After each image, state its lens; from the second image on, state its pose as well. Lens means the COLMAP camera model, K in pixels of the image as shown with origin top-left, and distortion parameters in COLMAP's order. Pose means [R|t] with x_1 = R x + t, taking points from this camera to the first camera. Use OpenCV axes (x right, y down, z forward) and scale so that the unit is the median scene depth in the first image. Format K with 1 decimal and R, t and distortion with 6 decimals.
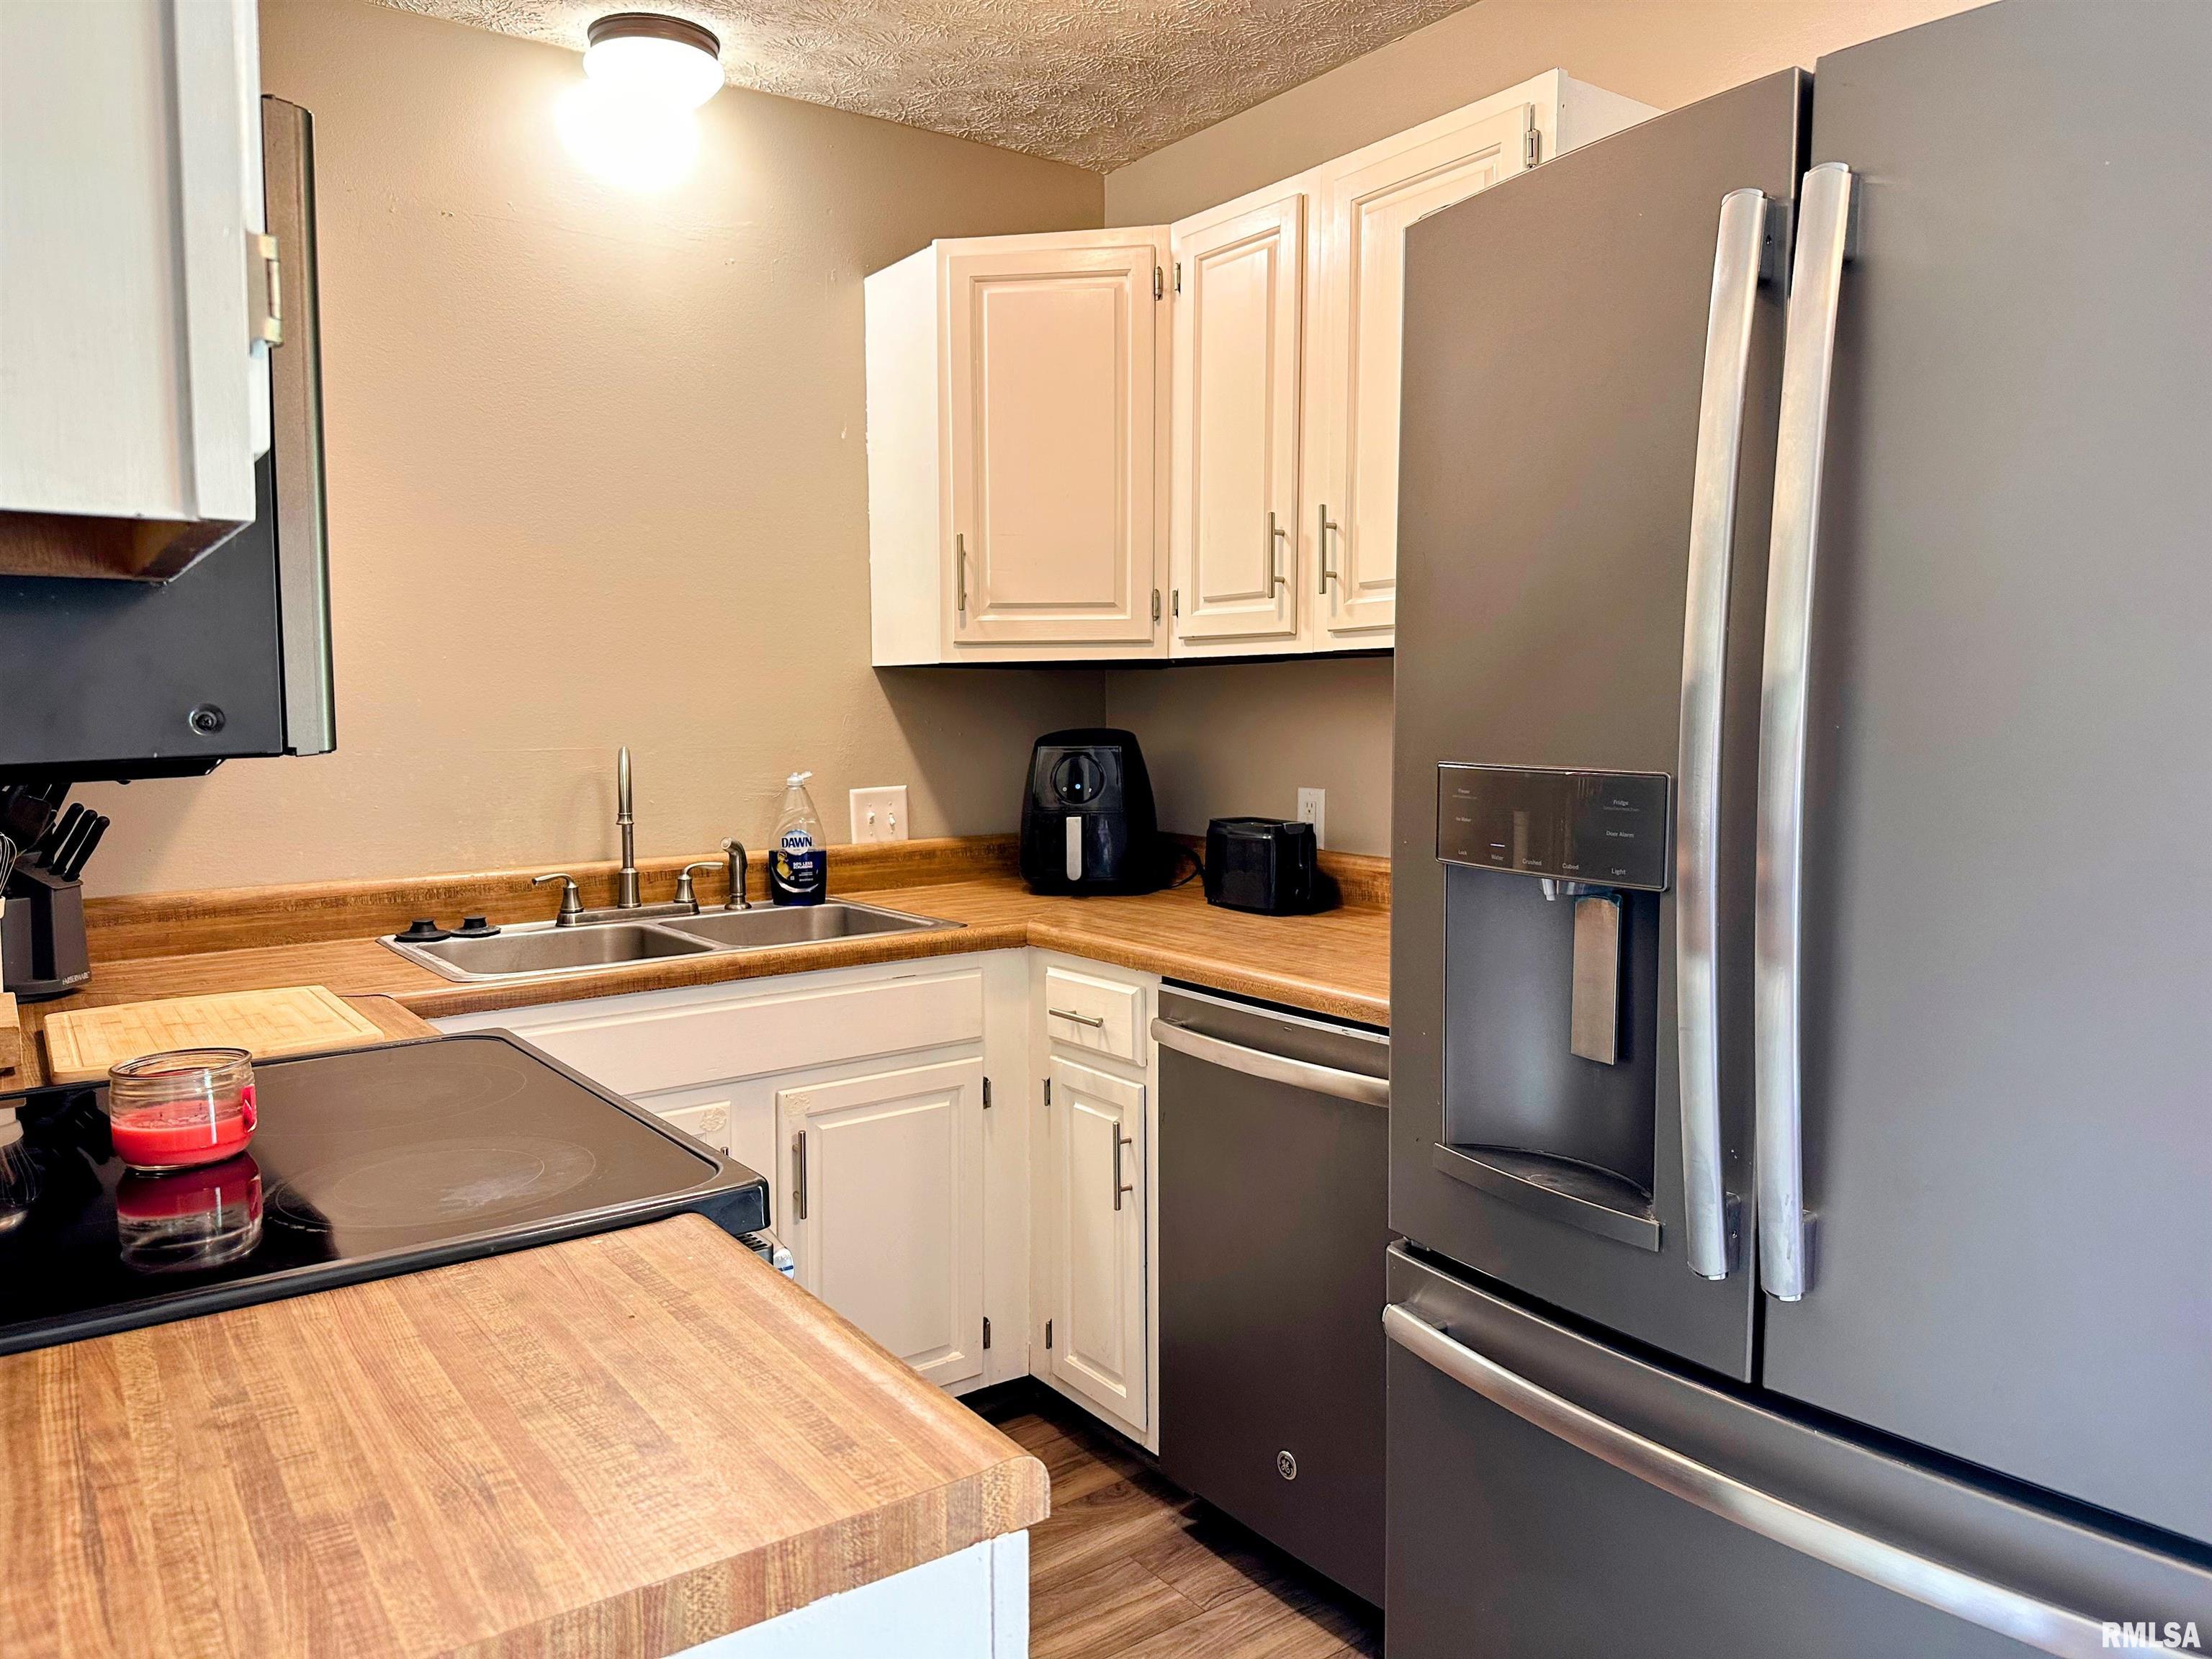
lens RADIAL K [[1551.5, 0, 1106.0], [0, 1551.5, 829.5], [0, 0, 1]] dist [0.004435, -0.020157]
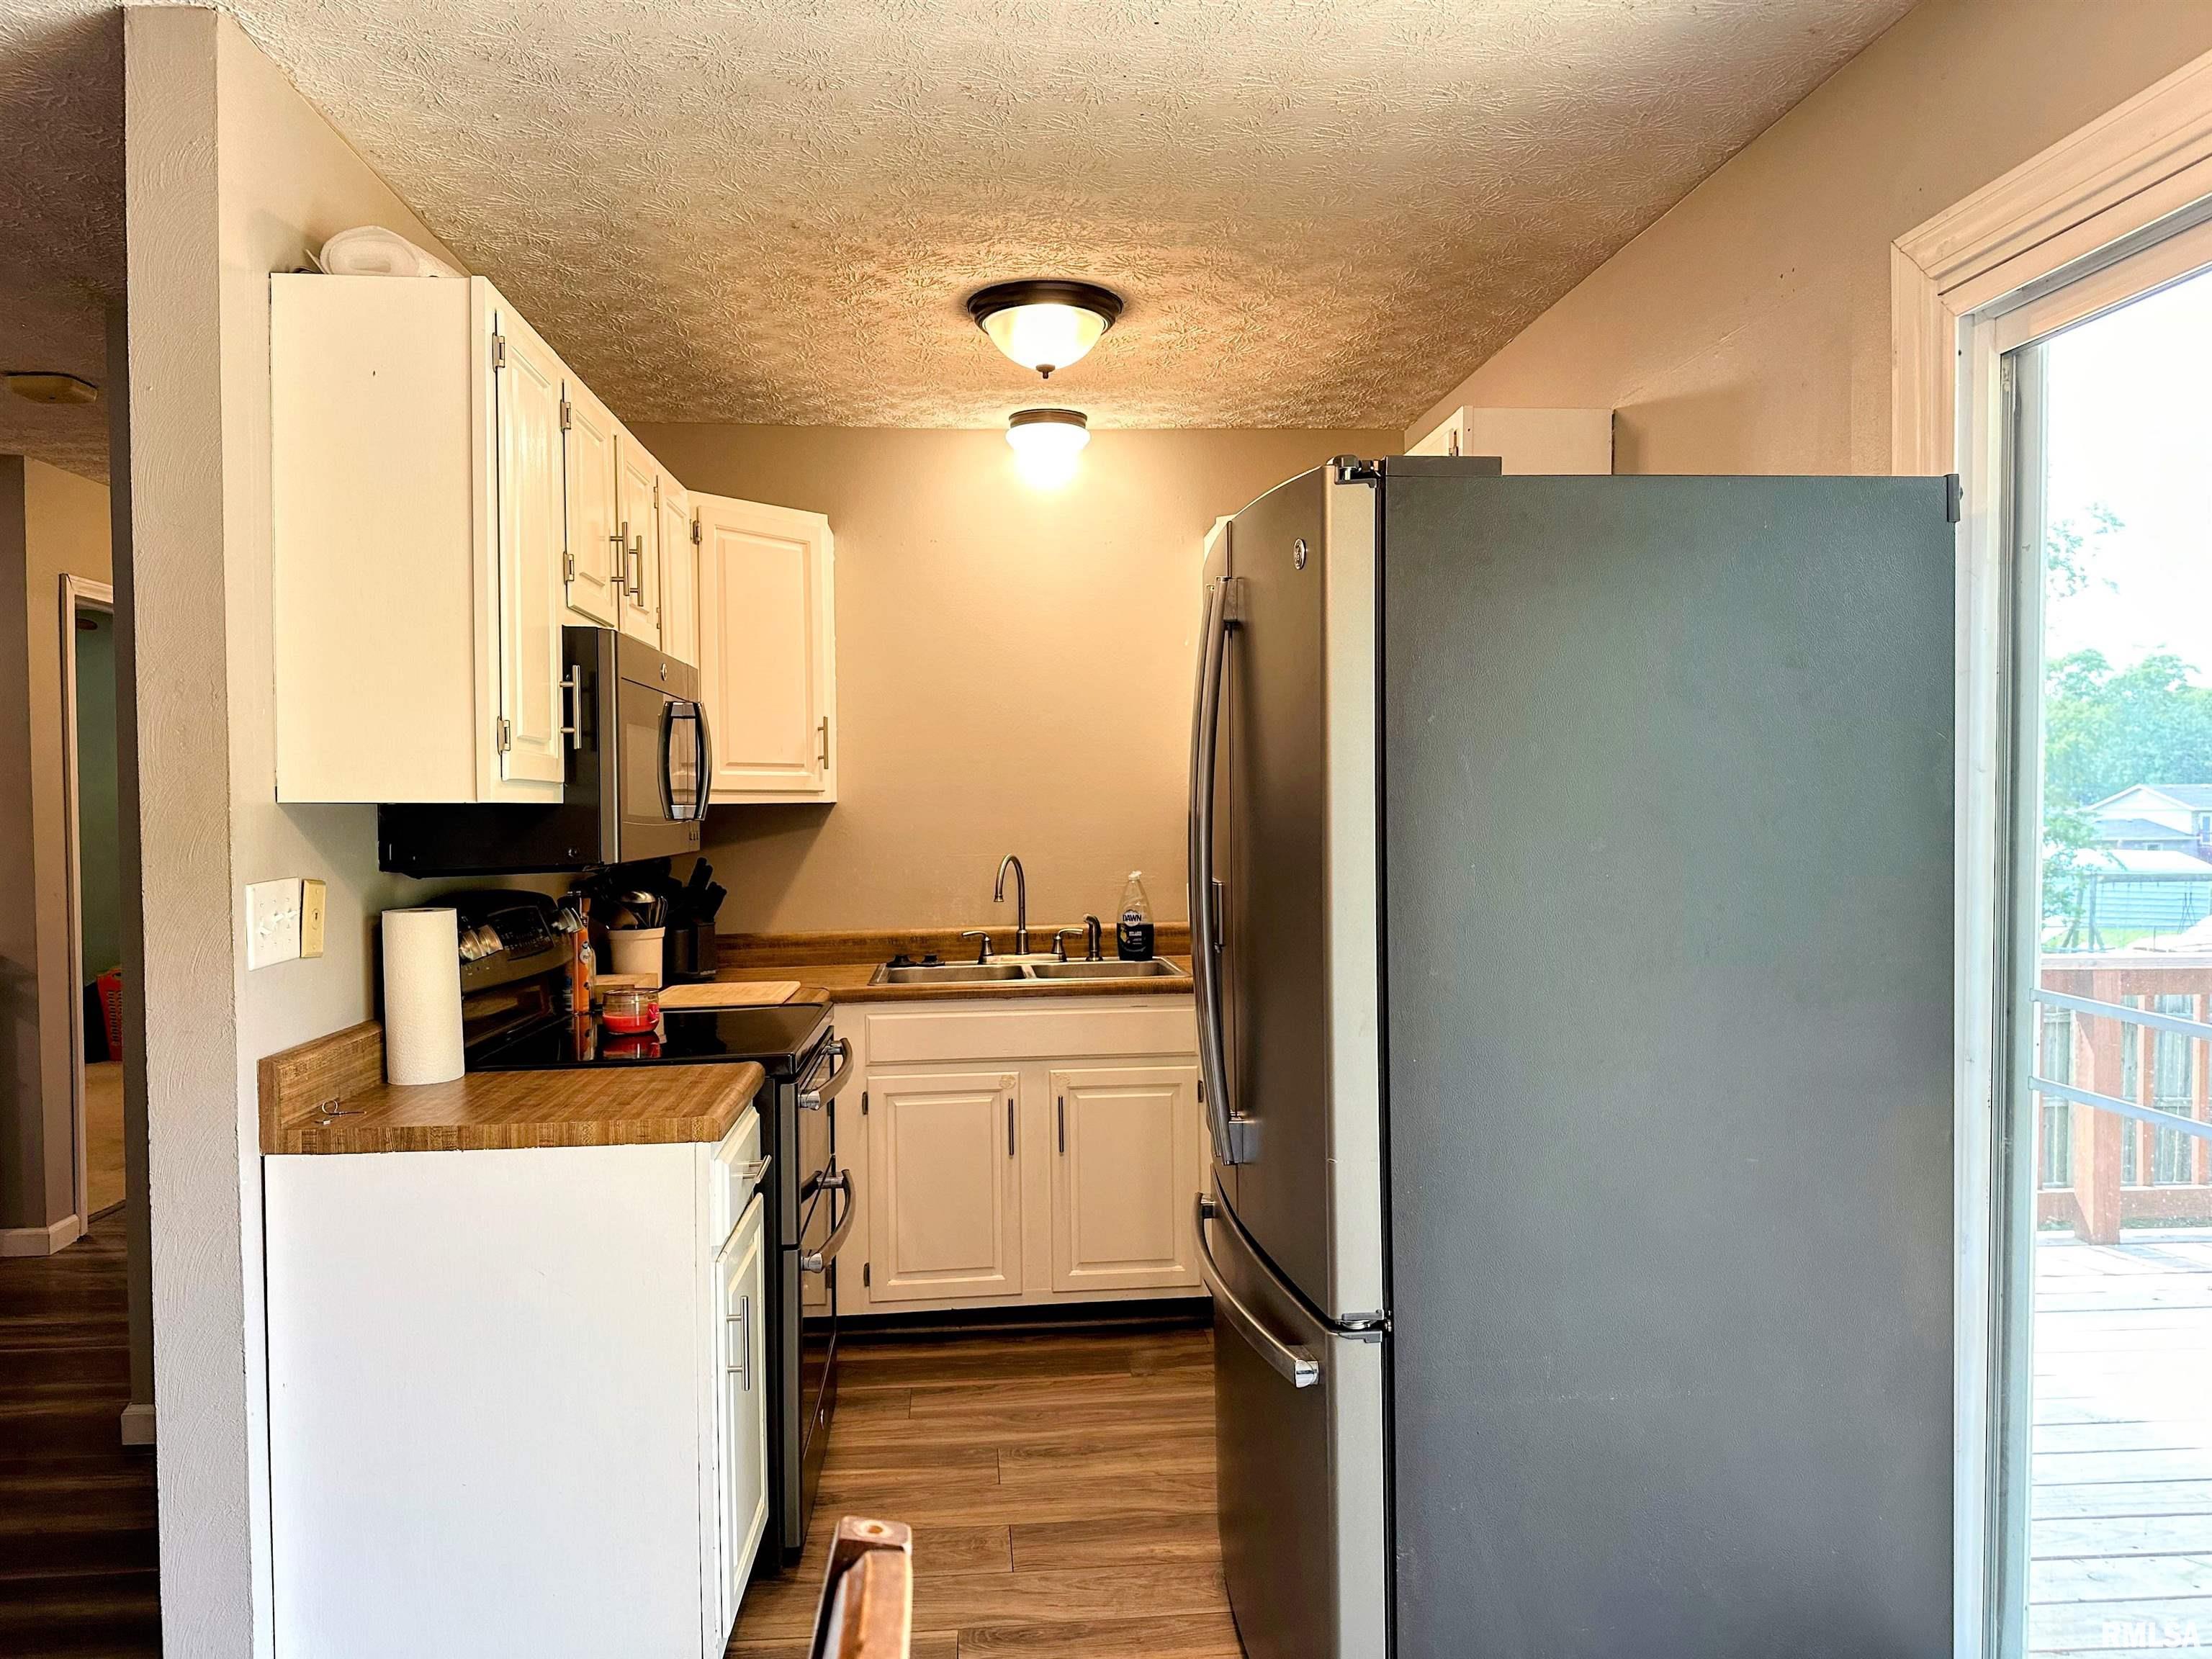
lens RADIAL K [[1551.5, 0, 1106.0], [0, 1551.5, 829.5], [0, 0, 1]] dist [0.004435, -0.020157]
pose [[0.852910, 0.006072, -0.522023, 0.592937], [-0.036326, 0.998199, -0.047739, -0.005232], [0.520793, 0.059680, 0.851594, -0.311734]]
